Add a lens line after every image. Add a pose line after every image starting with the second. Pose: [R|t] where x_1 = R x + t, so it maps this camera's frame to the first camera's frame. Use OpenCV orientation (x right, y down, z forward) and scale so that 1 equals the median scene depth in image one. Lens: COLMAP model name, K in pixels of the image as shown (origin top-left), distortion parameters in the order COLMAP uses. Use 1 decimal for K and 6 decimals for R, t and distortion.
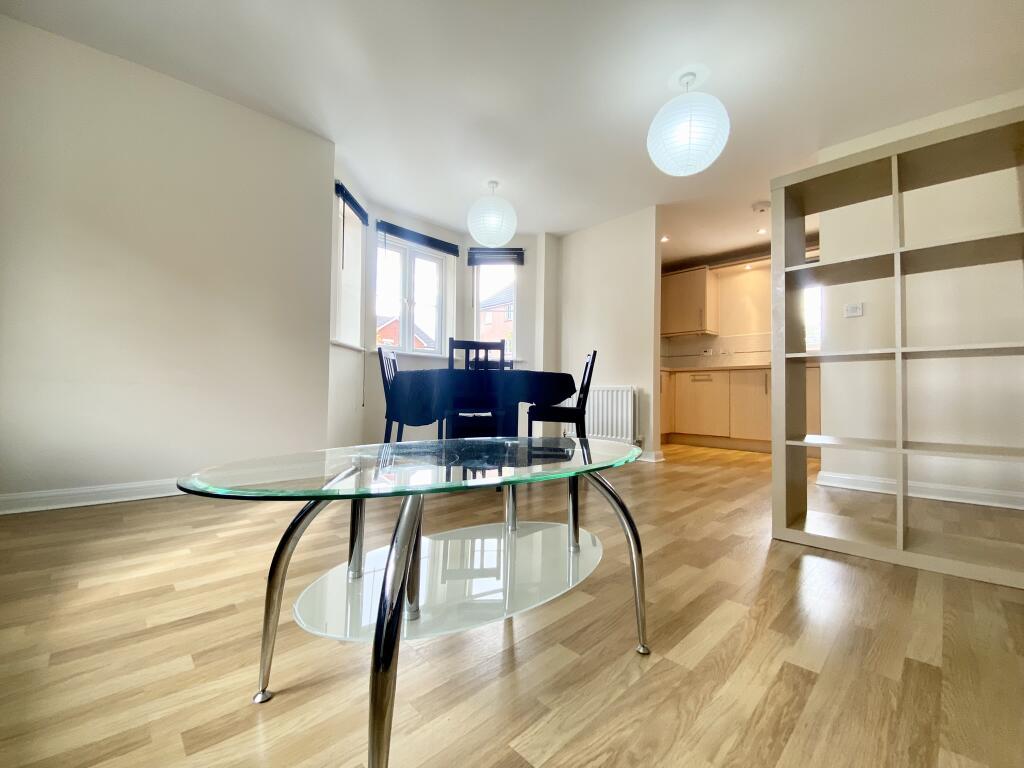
lens RADIAL K [[410.6, 0, 512.0], [0, 410.6, 384.0], [0, 0, 1]] dist [-0.000778, -0.000243]
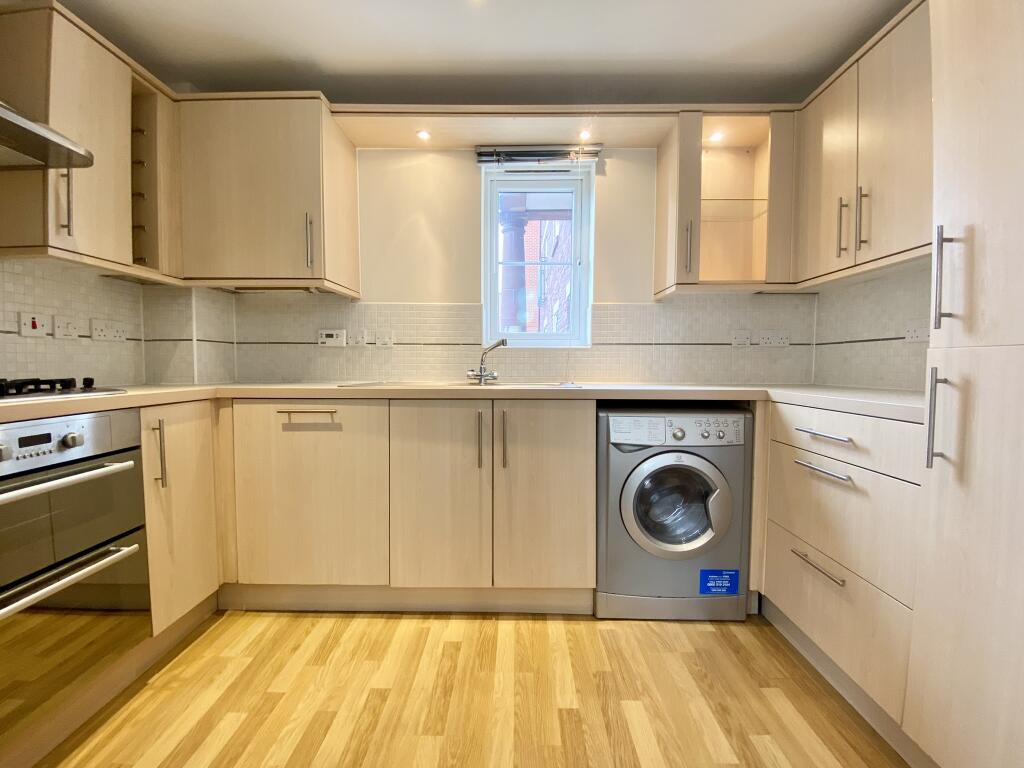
lens RADIAL K [[410.6, 0, 512.0], [0, 410.6, 384.0], [0, 0, 1]] dist [-0.000778, -0.000243]
pose [[0.702206, -0.052353, 0.710047, 0.330700], [-0.010299, 0.996442, 0.083655, -0.072468], [-0.711899, -0.066056, 0.699168, 0.631230]]
